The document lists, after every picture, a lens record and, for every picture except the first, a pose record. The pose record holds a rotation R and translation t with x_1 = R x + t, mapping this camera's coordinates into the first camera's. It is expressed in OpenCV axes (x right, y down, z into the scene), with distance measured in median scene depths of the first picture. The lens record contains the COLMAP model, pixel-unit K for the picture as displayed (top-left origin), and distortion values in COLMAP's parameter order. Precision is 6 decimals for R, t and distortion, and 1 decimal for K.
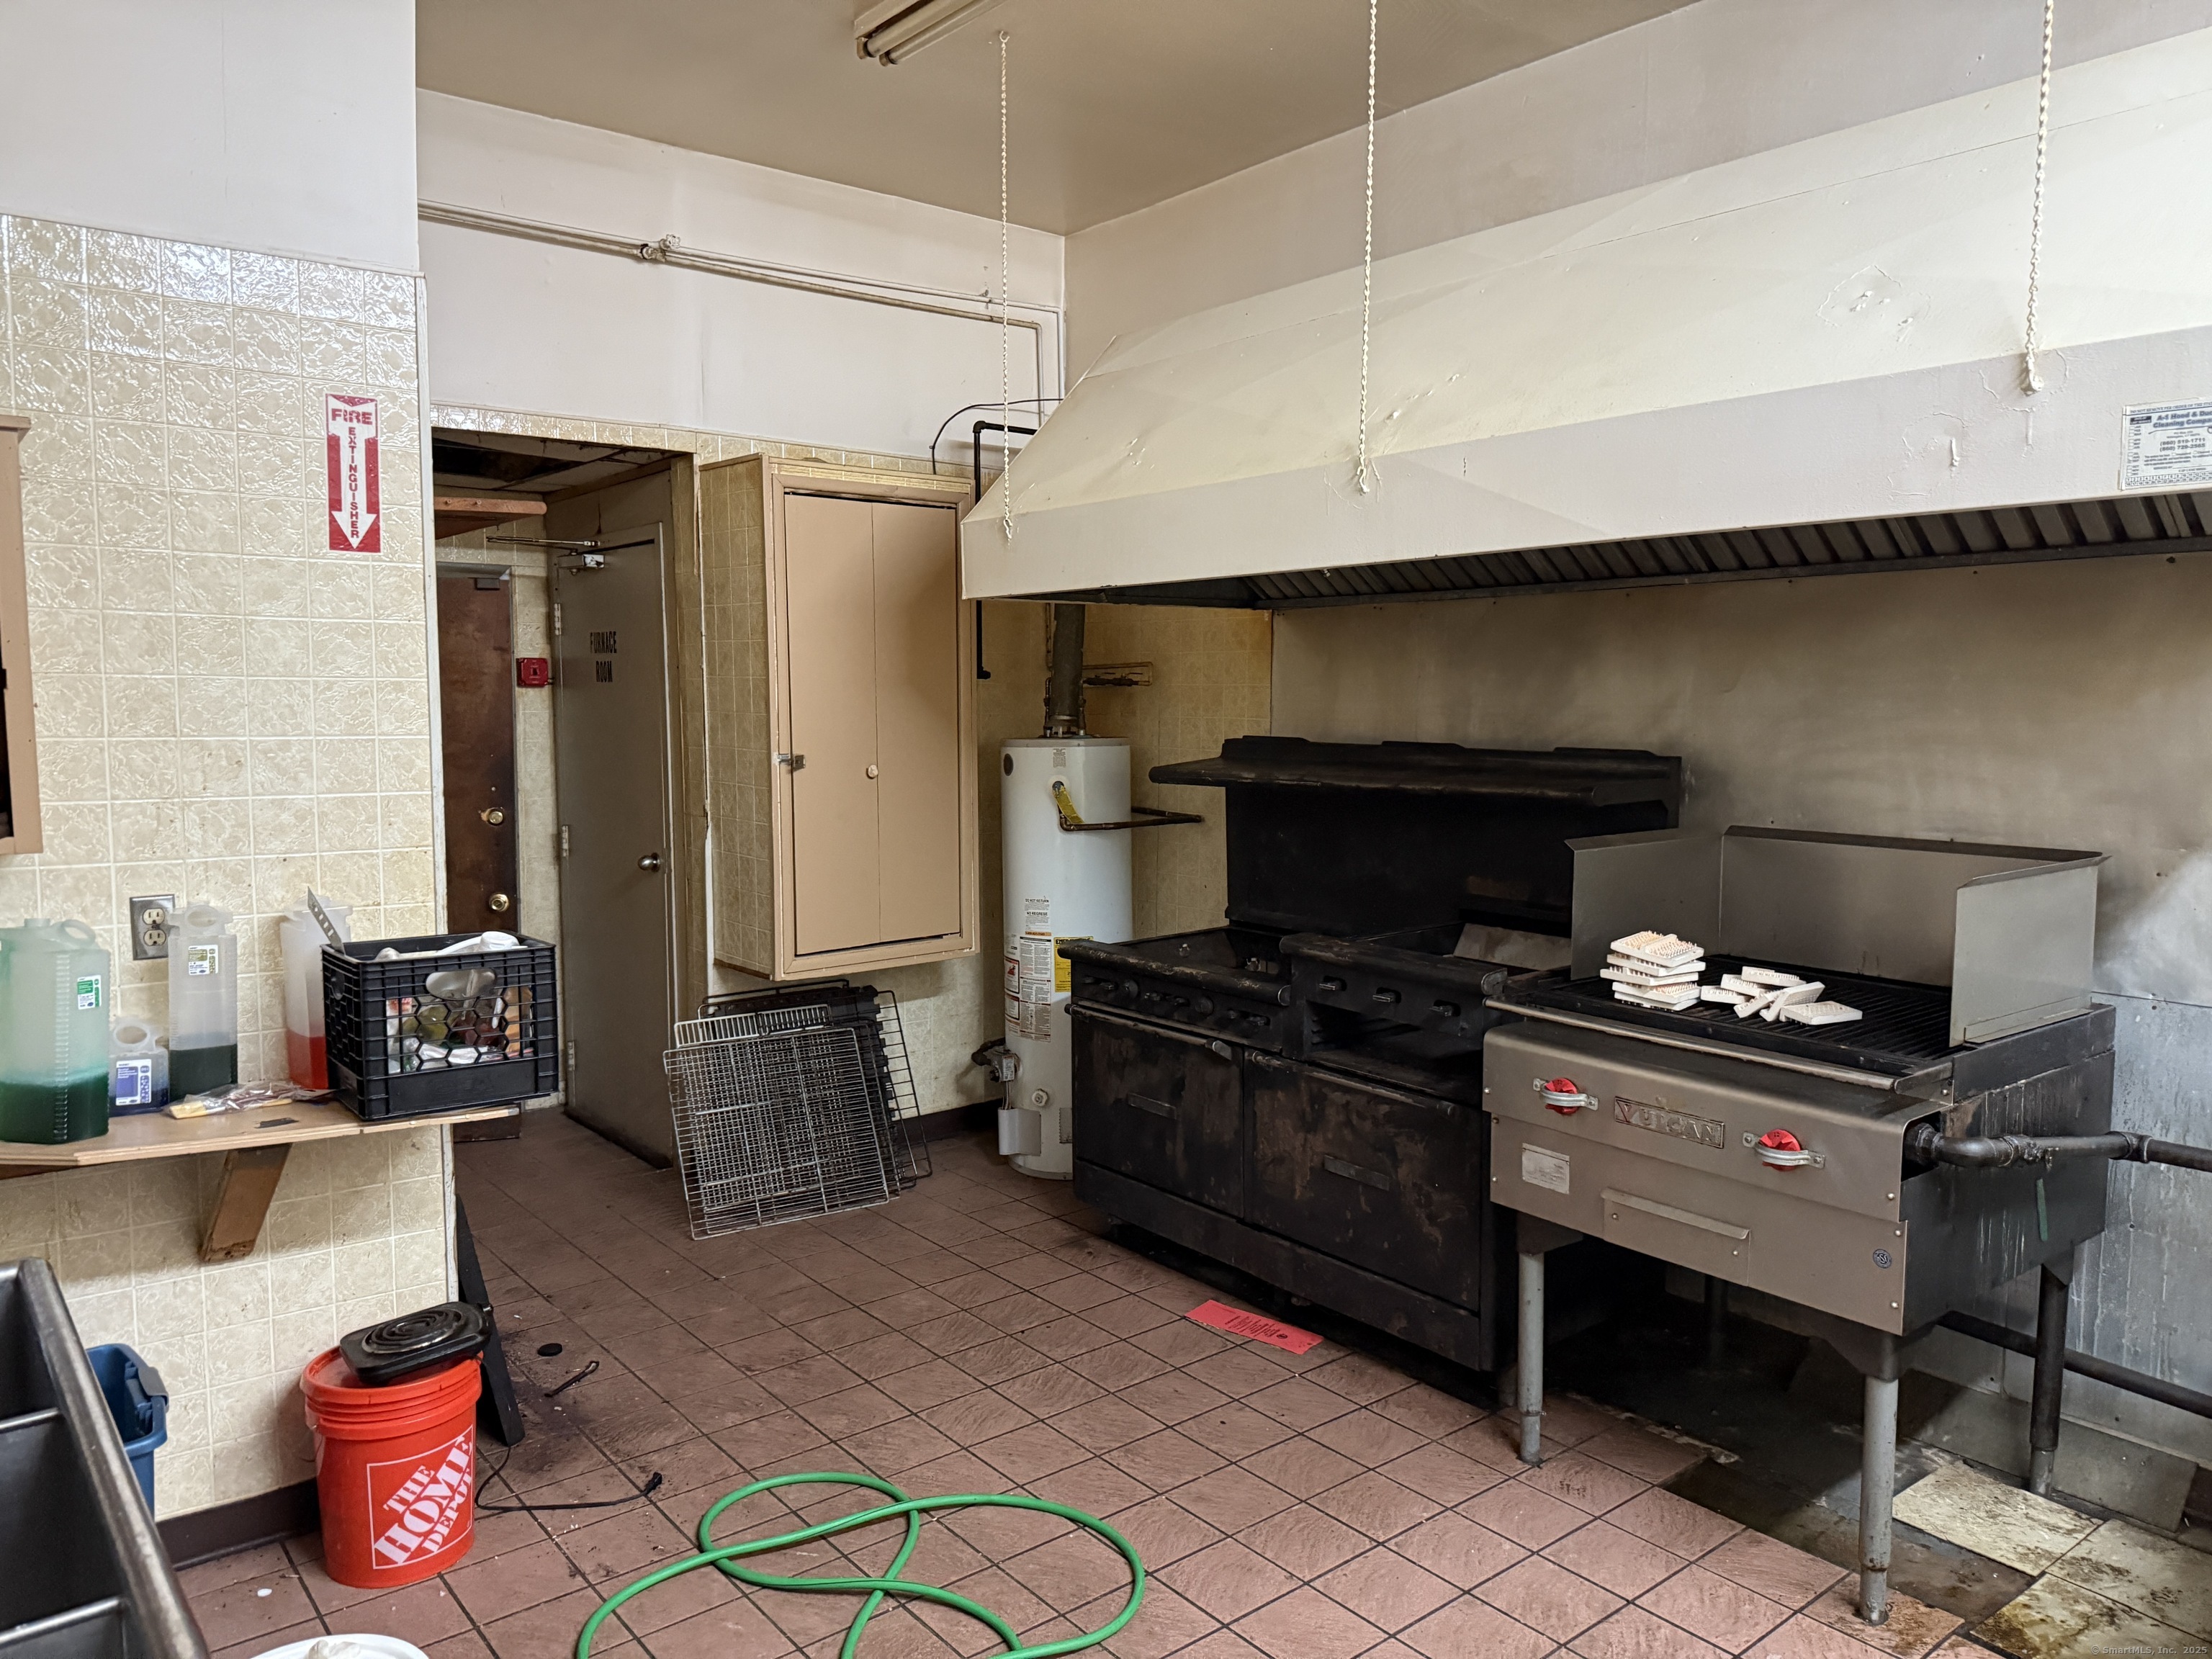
lens RADIAL K [[1538.5, 0, 1105.3], [0, 1538.5, 835.7], [0, 0, 1]] dist [0.096341, -0.015240]
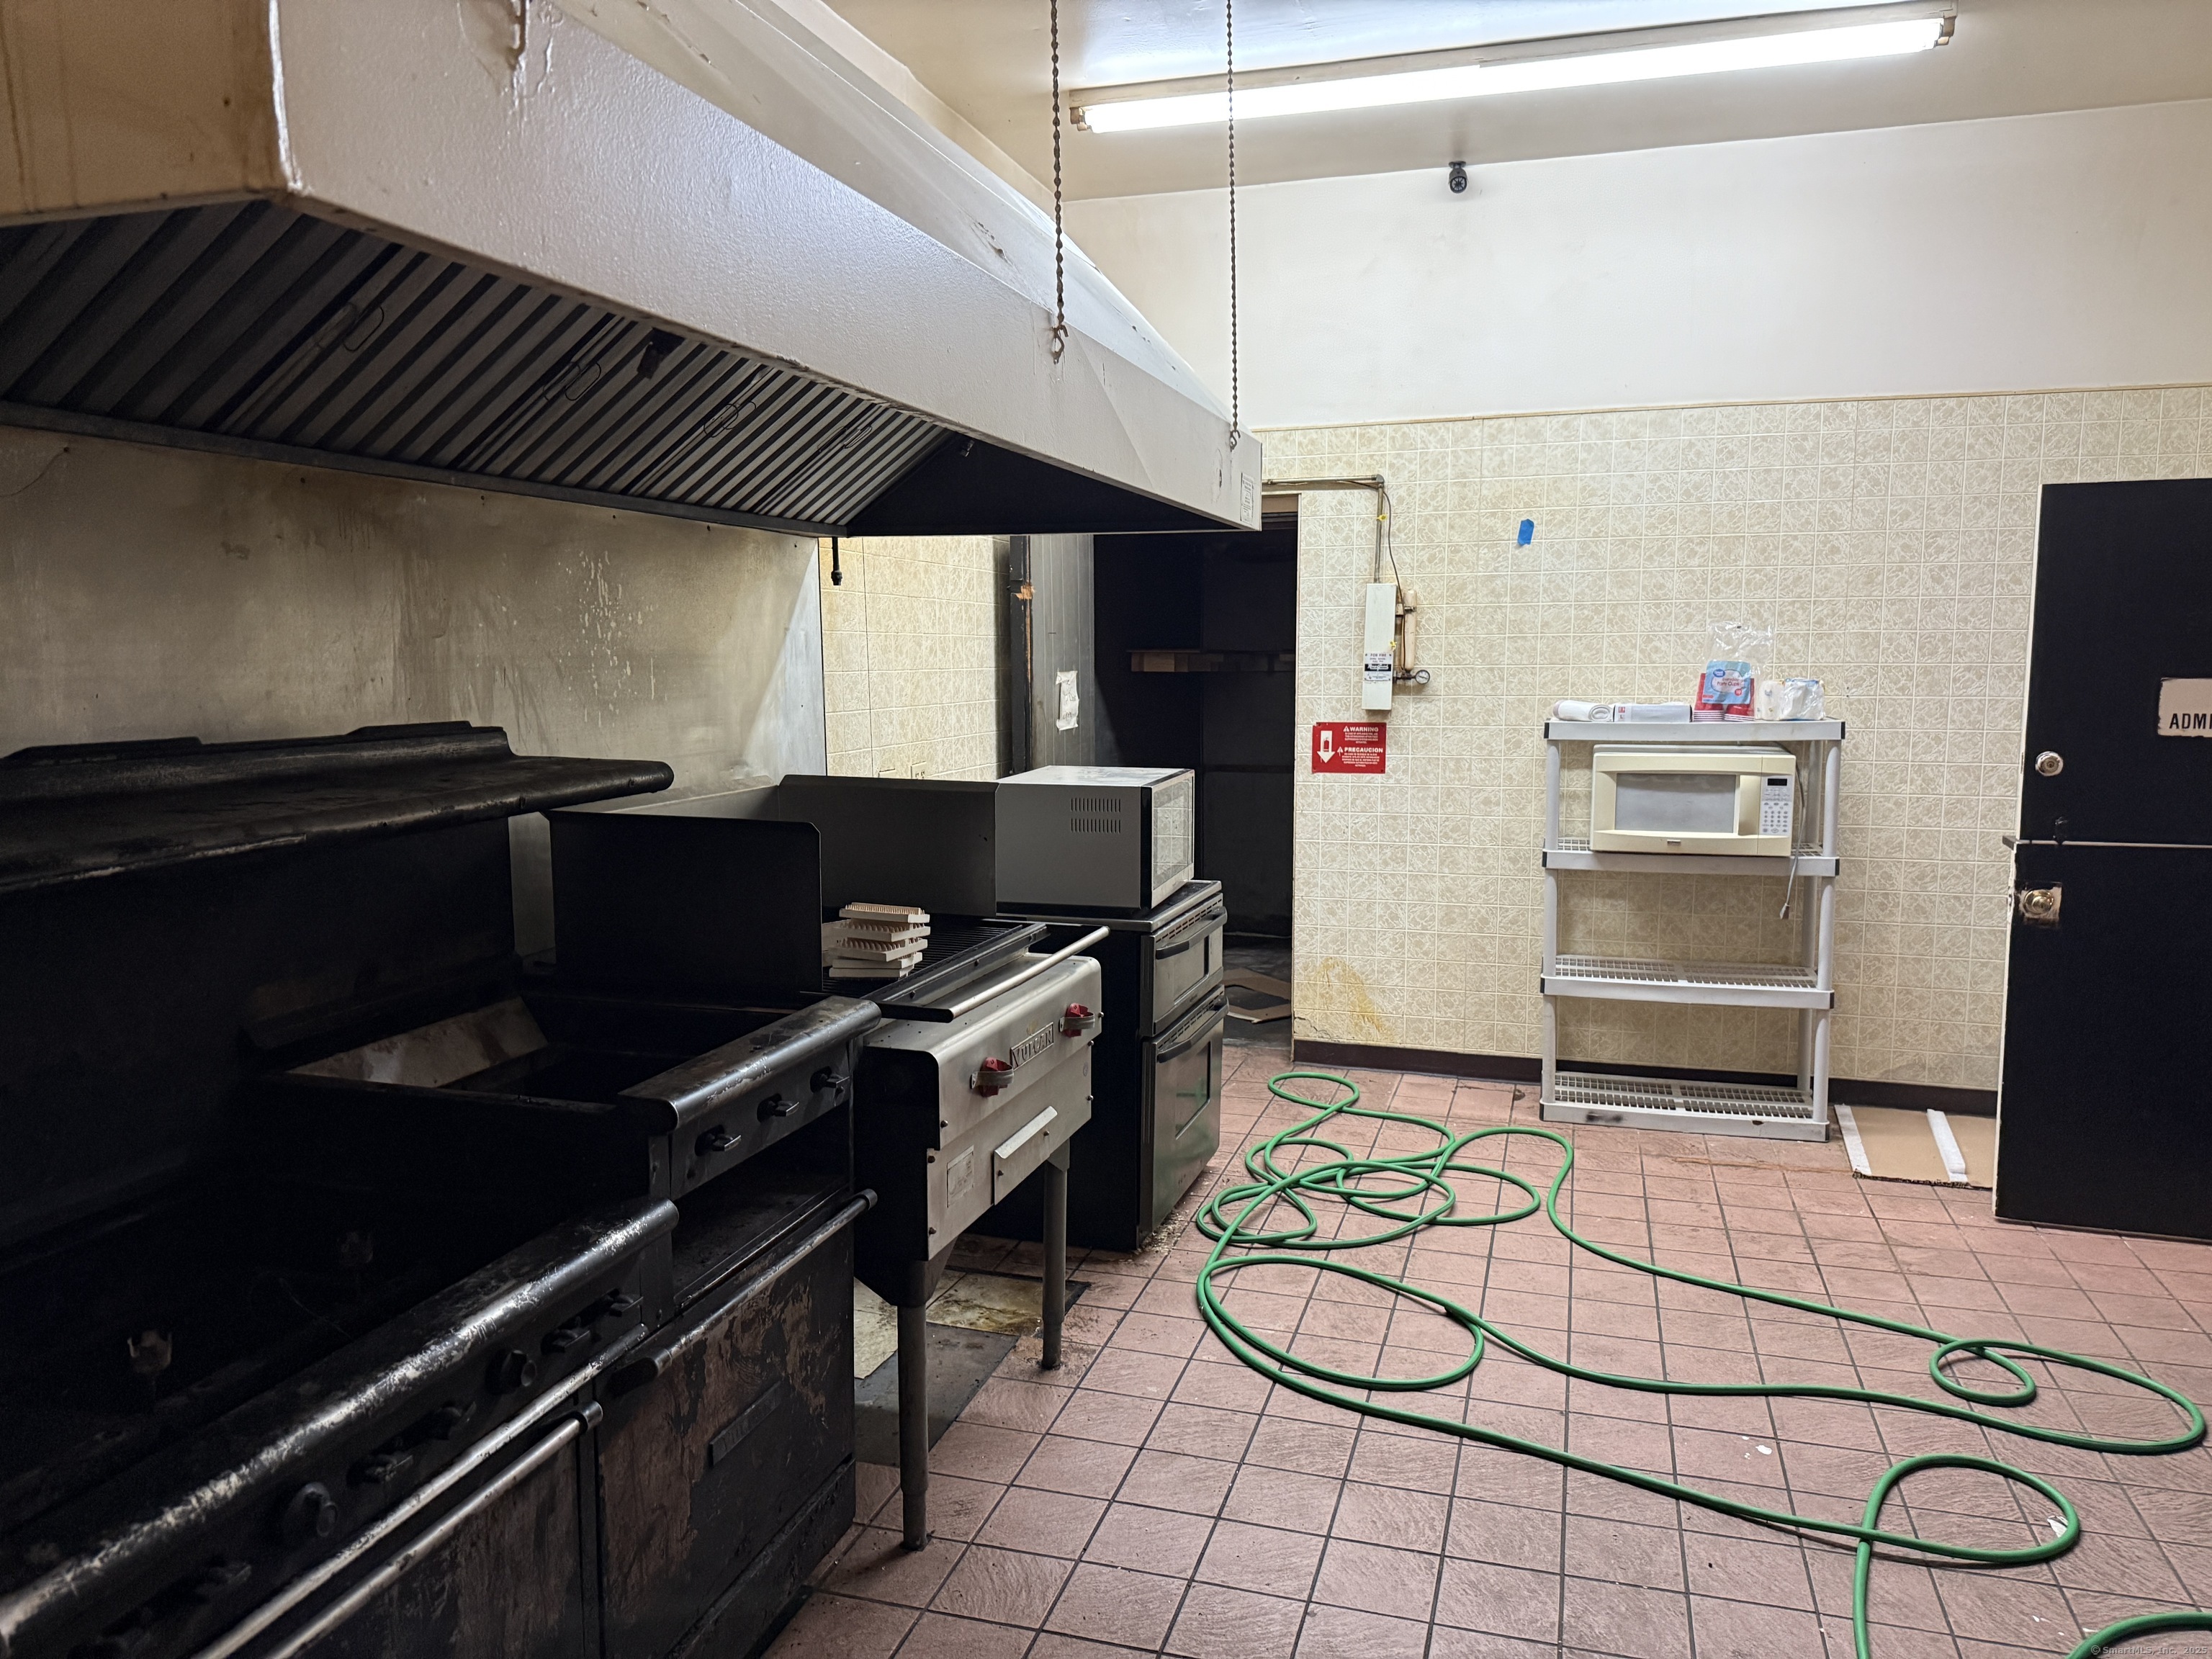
lens RADIAL K [[1538.5, 0, 1111.3], [0, 1538.5, 829.8], [0, 0, 1]] dist [0.096341, -0.015240]
pose [[-0.562909, -0.086537, 0.821976, -0.514231], [0.082337, 0.983685, 0.159948, -0.124361], [-0.822407, 0.157715, -0.546600, 1.508832]]
